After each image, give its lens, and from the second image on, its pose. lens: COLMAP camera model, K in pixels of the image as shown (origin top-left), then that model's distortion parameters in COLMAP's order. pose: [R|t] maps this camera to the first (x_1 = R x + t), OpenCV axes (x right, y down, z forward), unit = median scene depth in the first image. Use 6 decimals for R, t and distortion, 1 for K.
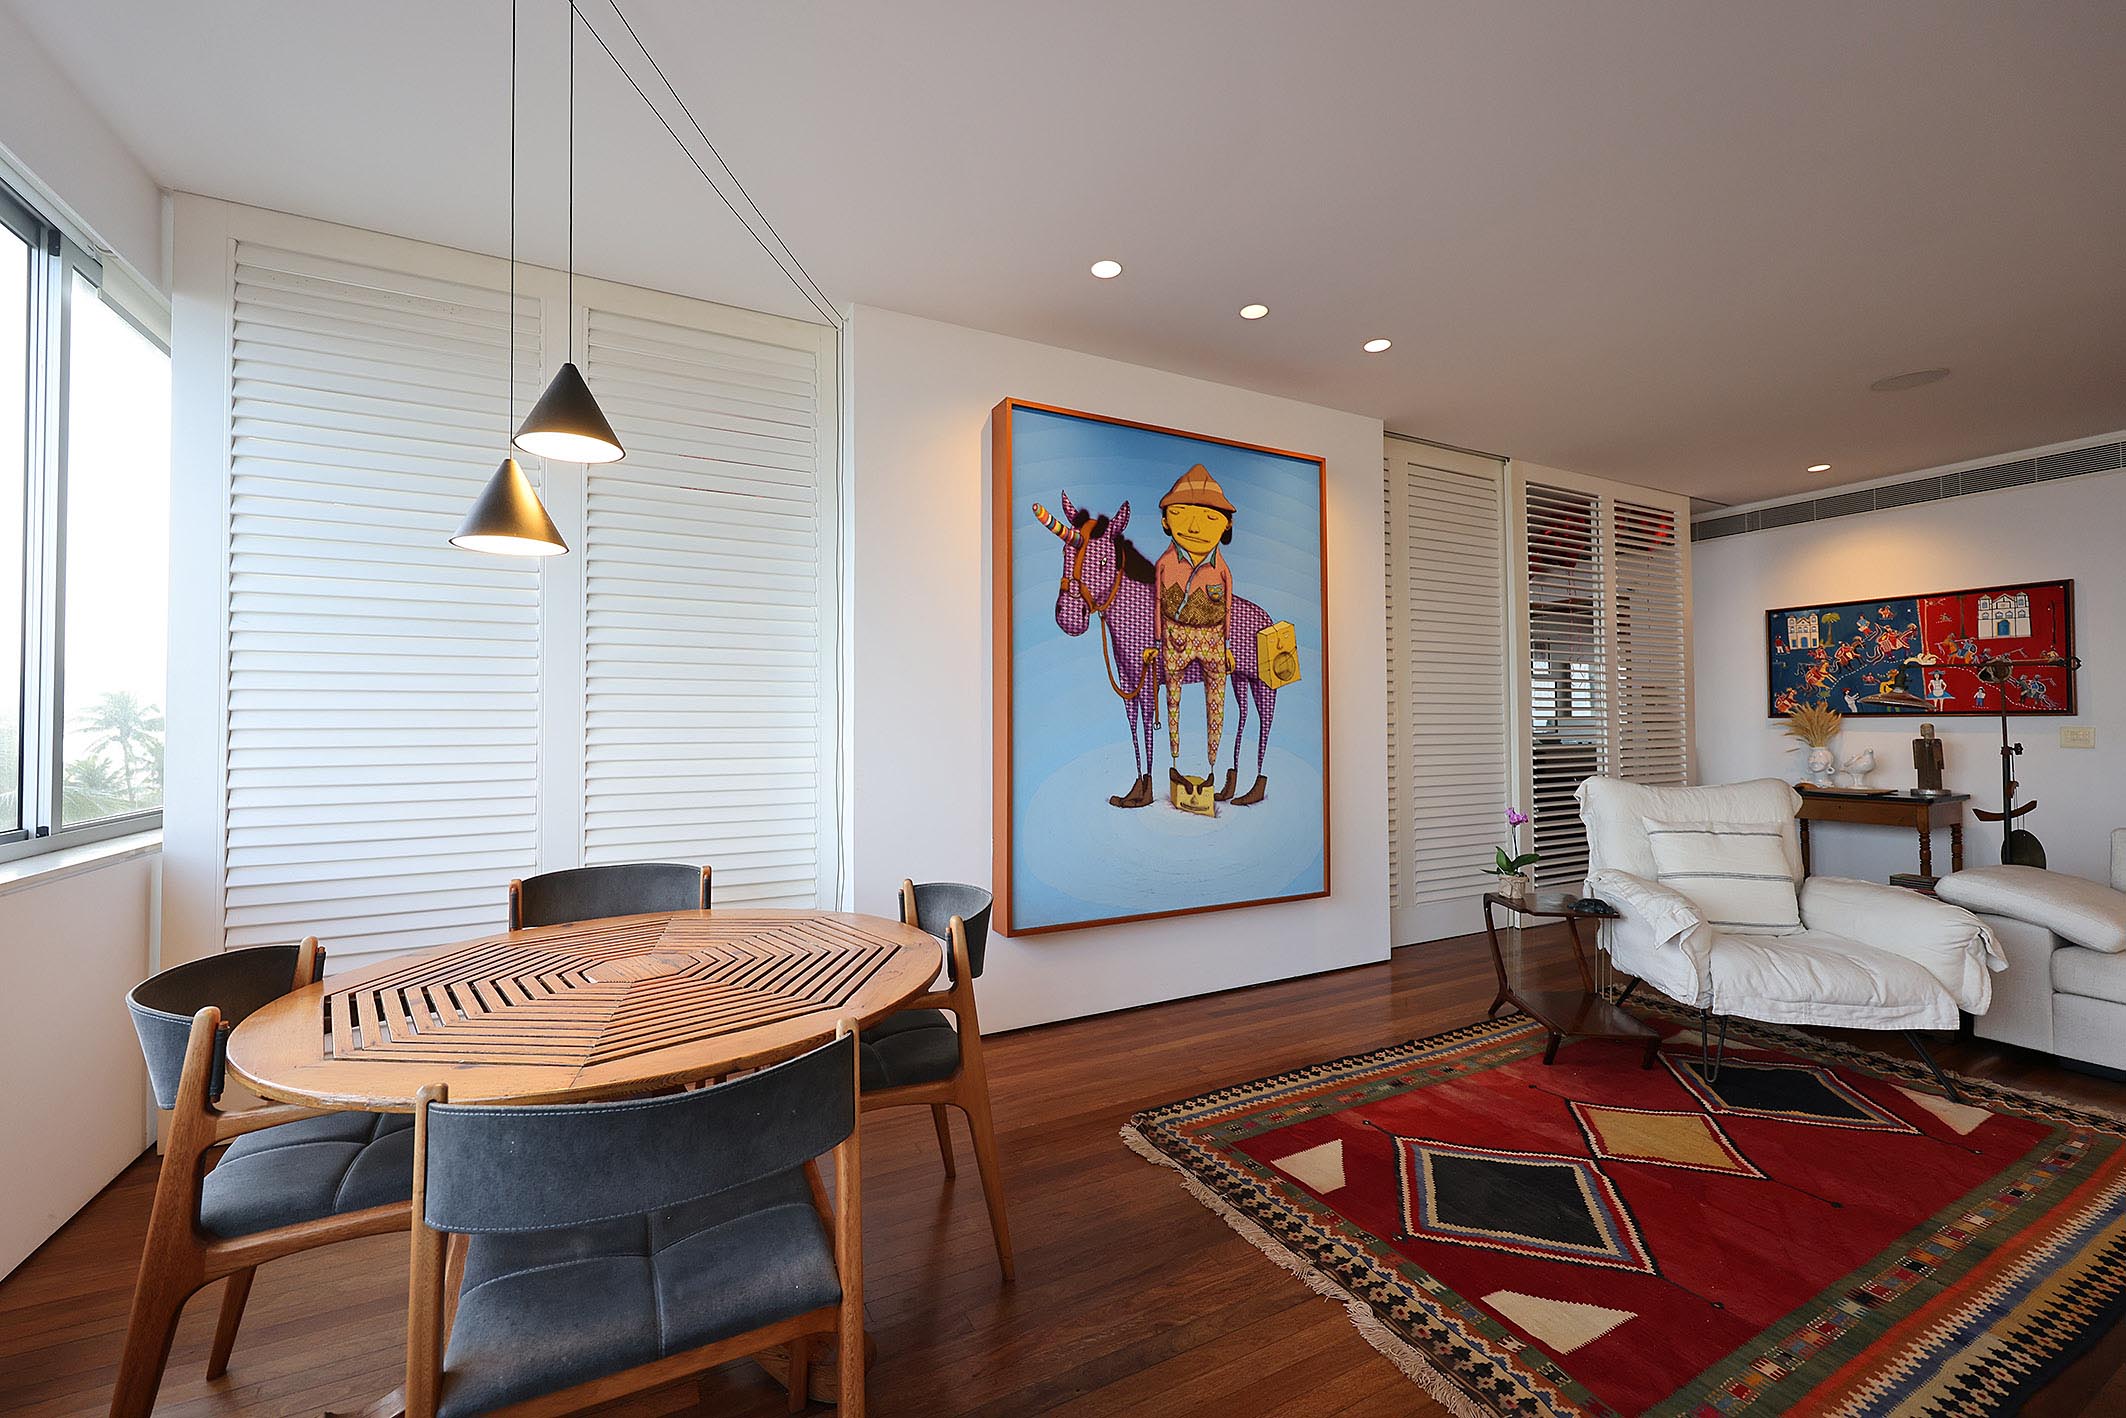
lens RADIAL K [[849.6, 0, 1047.3], [0, 849.6, 701.1], [0, 0, 1]] dist [-0.002083, 0.000395]
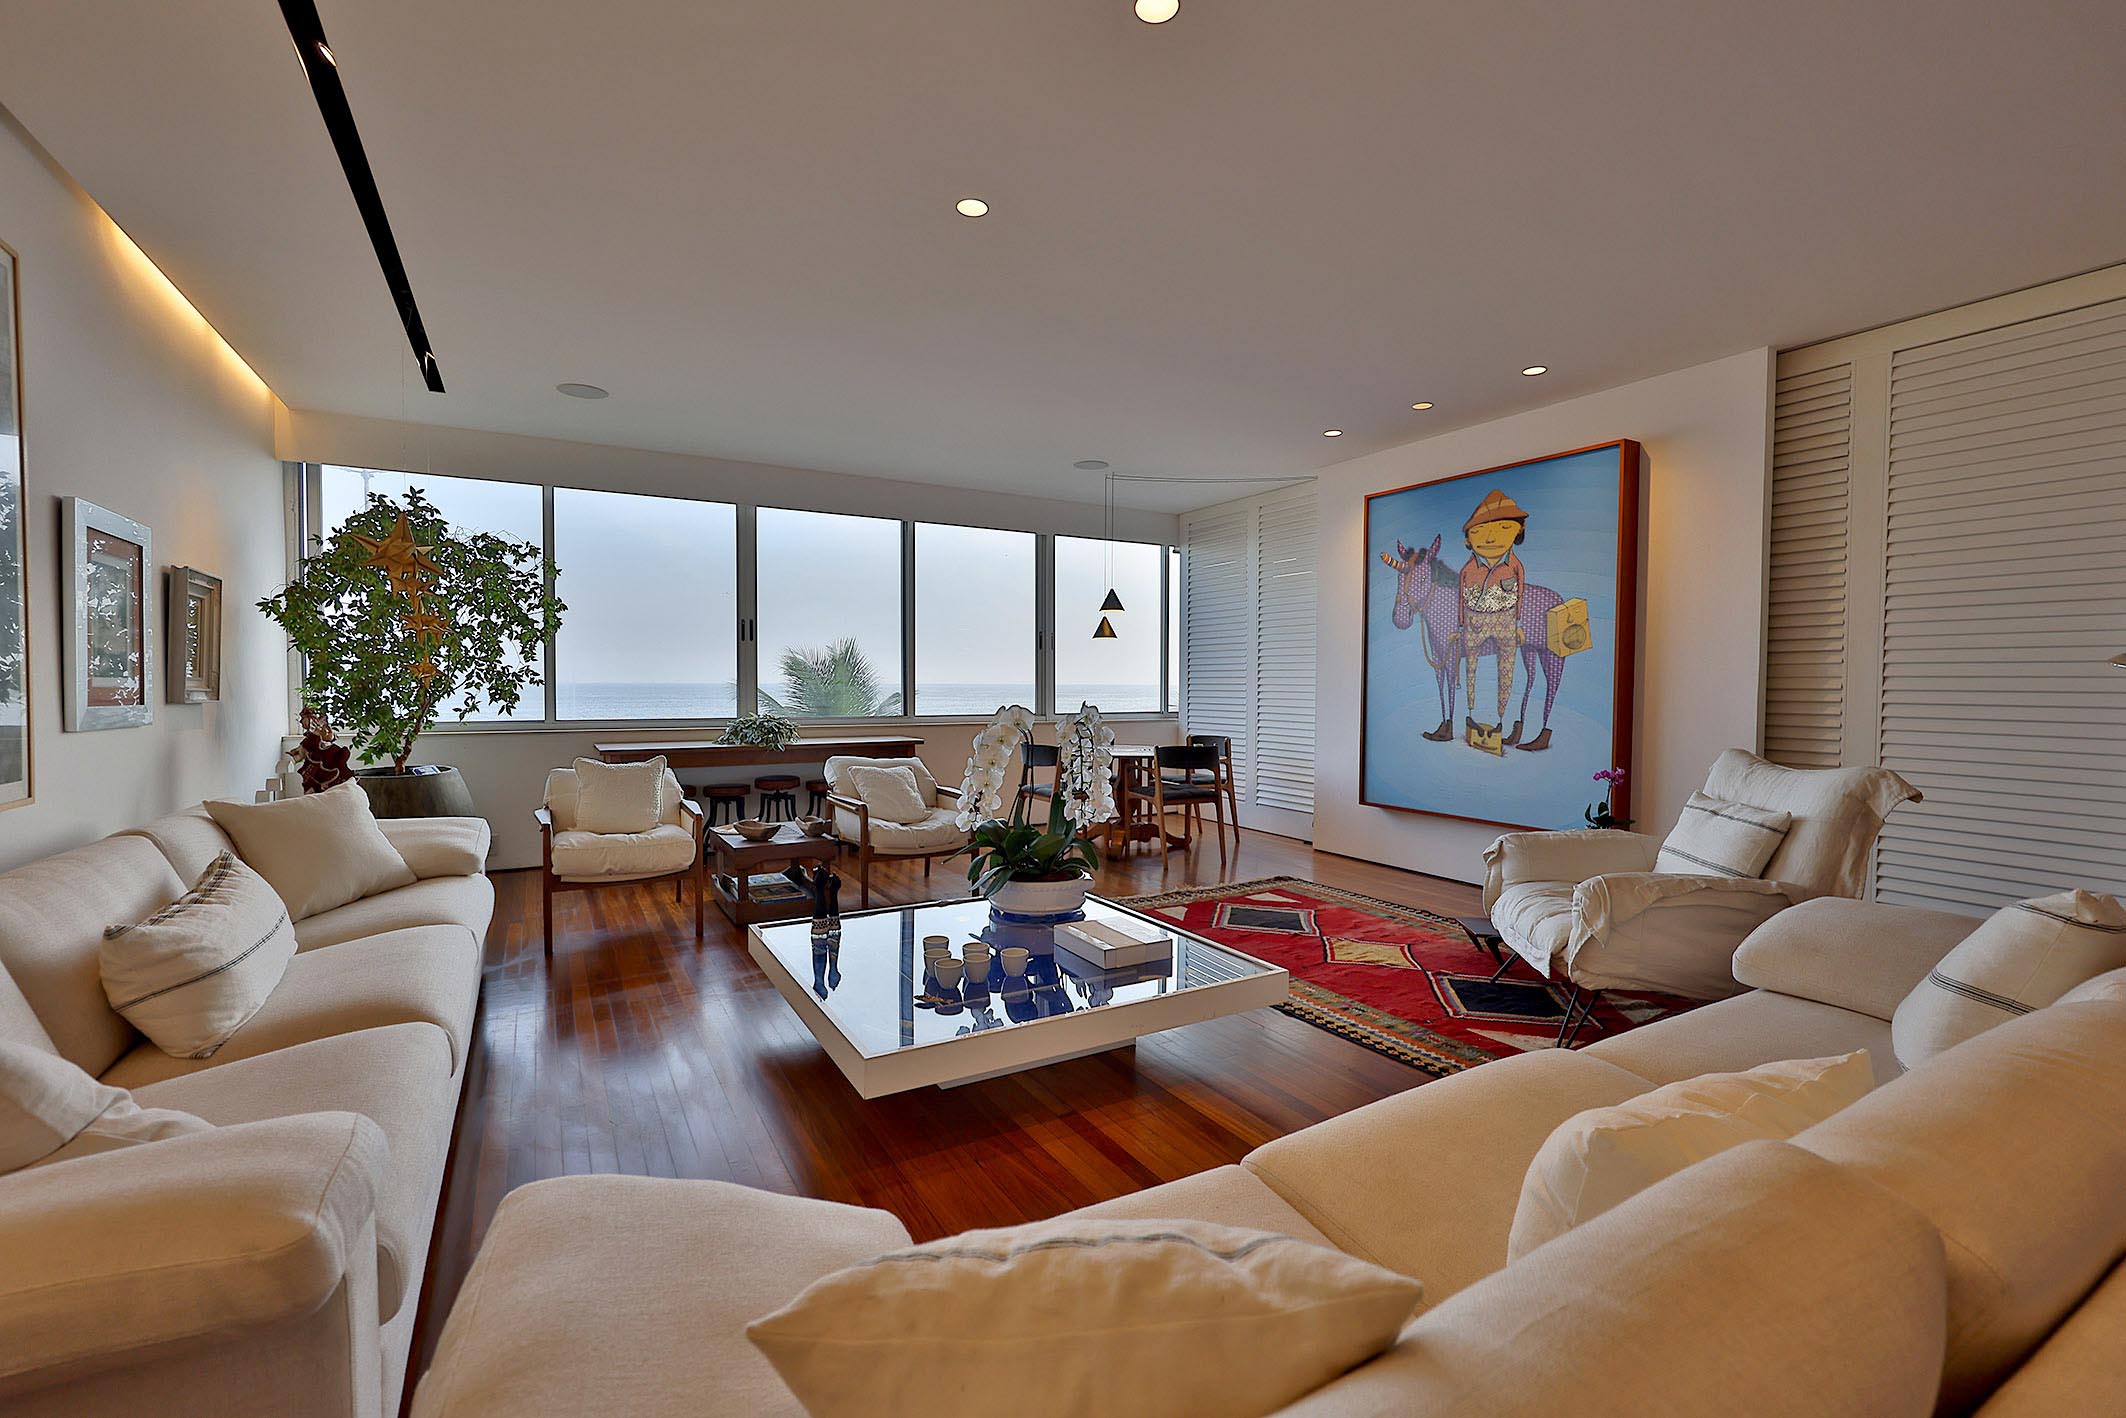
lens RADIAL K [[898.4, 0, 1057.0], [0, 898.4, 709.7], [0, 0, 1]] dist [-0.000100, -0.000267]
pose [[0.047267, 0.036085, -0.998230, 1.577591], [0.020990, 0.999091, 0.037110, -0.002205], [0.998662, -0.022707, 0.046467, 0.249645]]
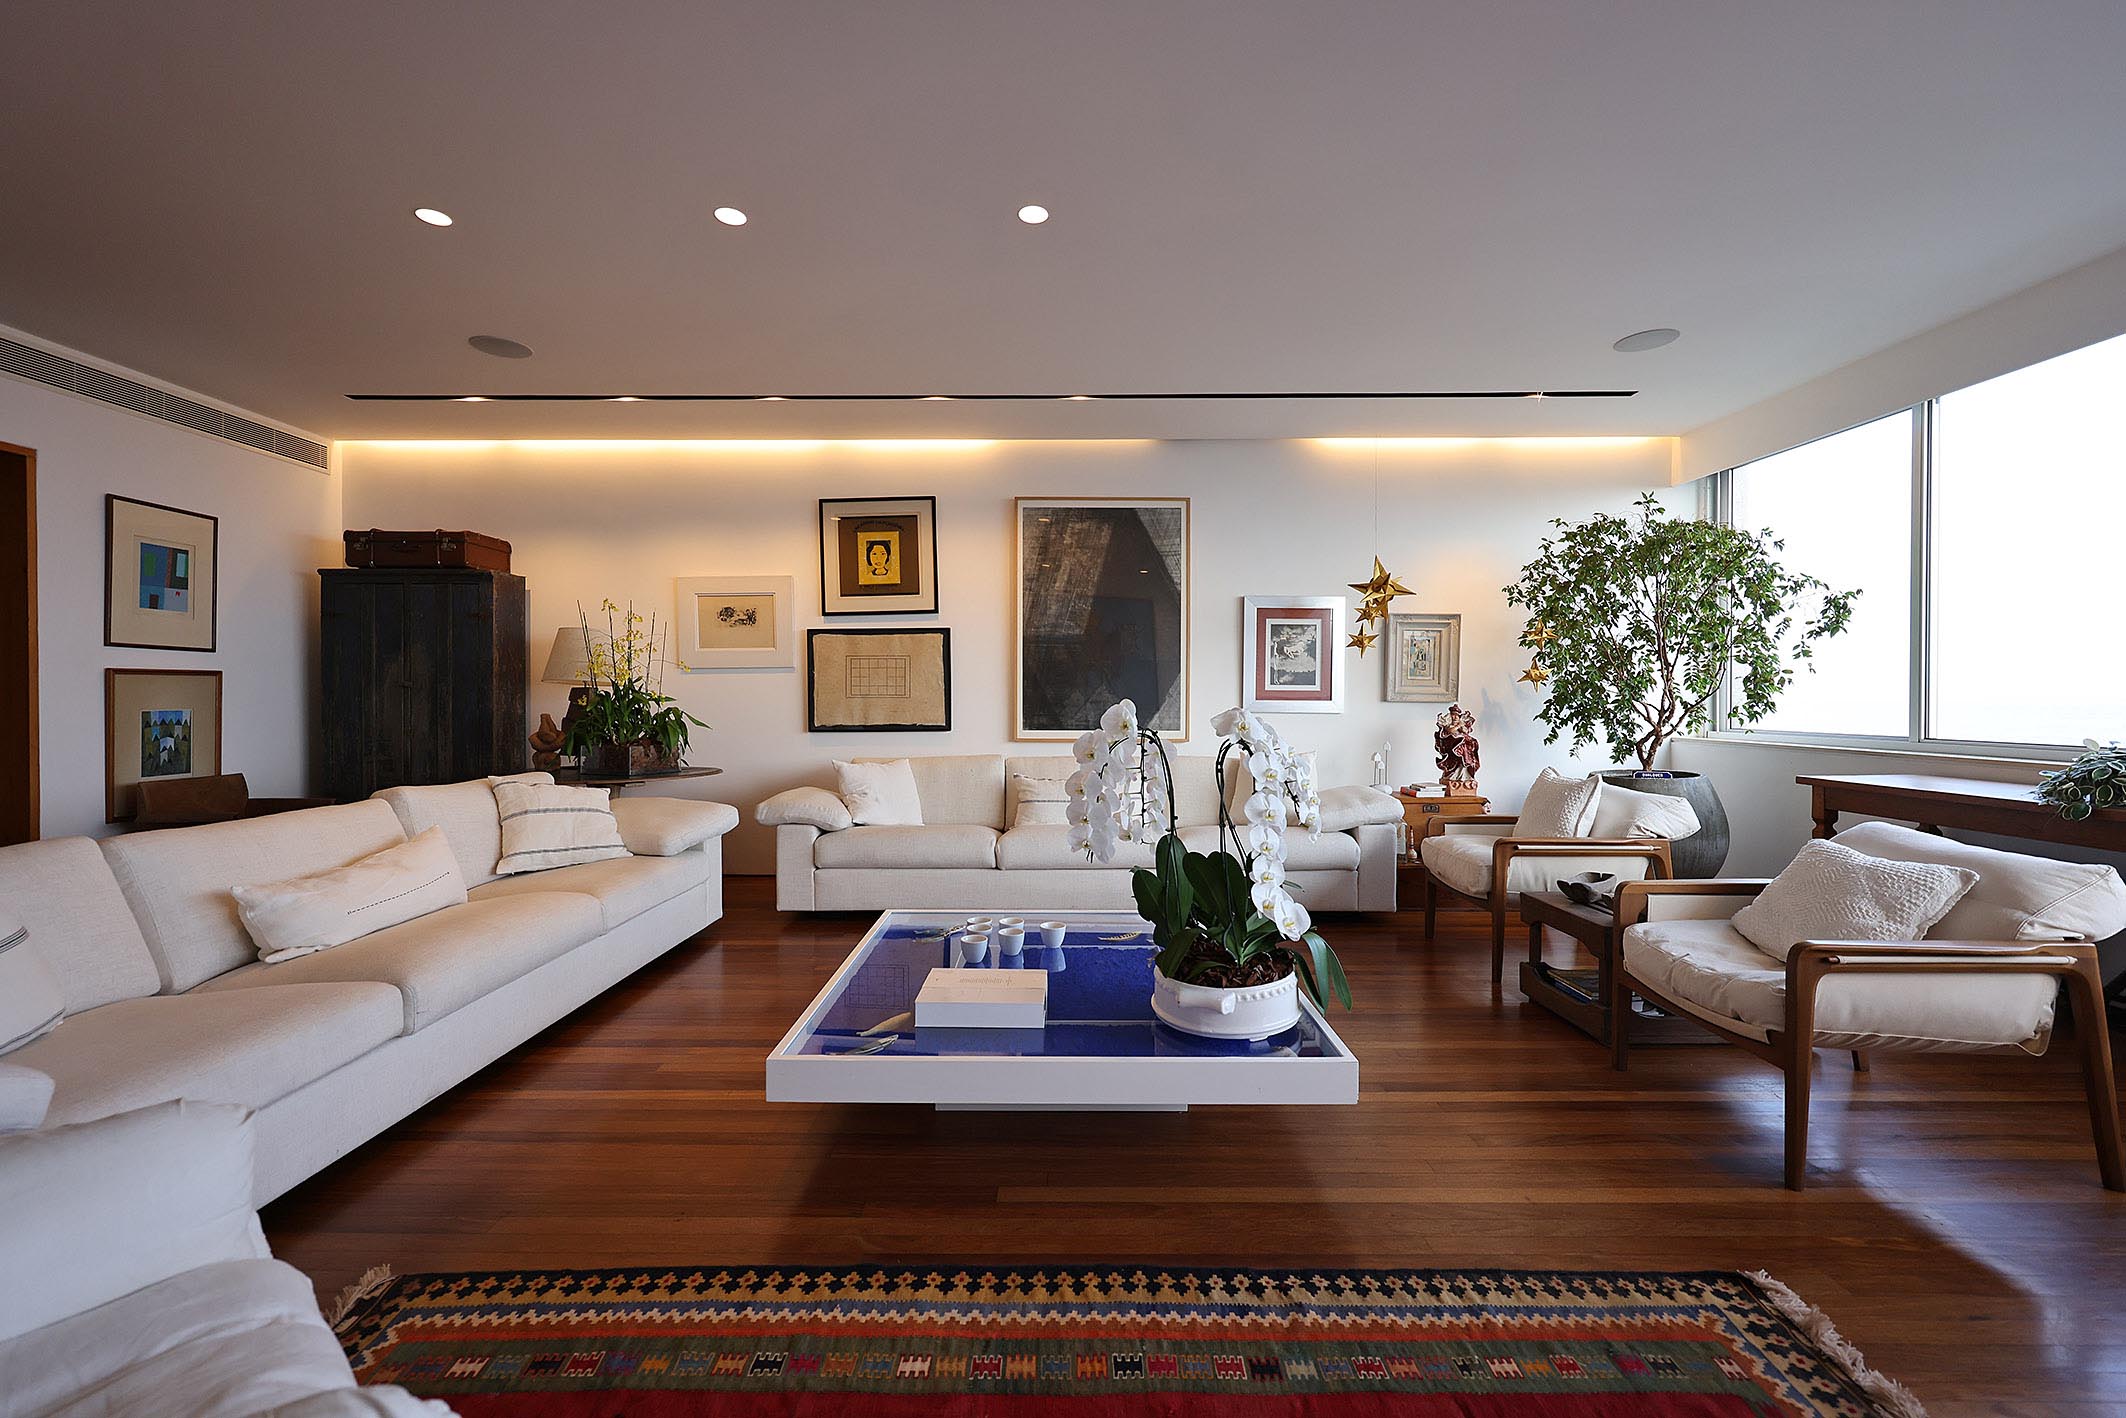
lens RADIAL K [[849.6, 0, 1055.9], [0, 849.6, 702.2], [0, 0, 1]] dist [-0.002083, 0.000395]
pose [[-0.886740, 0.002881, 0.462259, 0.374189], [-0.005967, 0.999826, -0.017677, 0.038558], [-0.462229, -0.018433, -0.886569, 0.895827]]
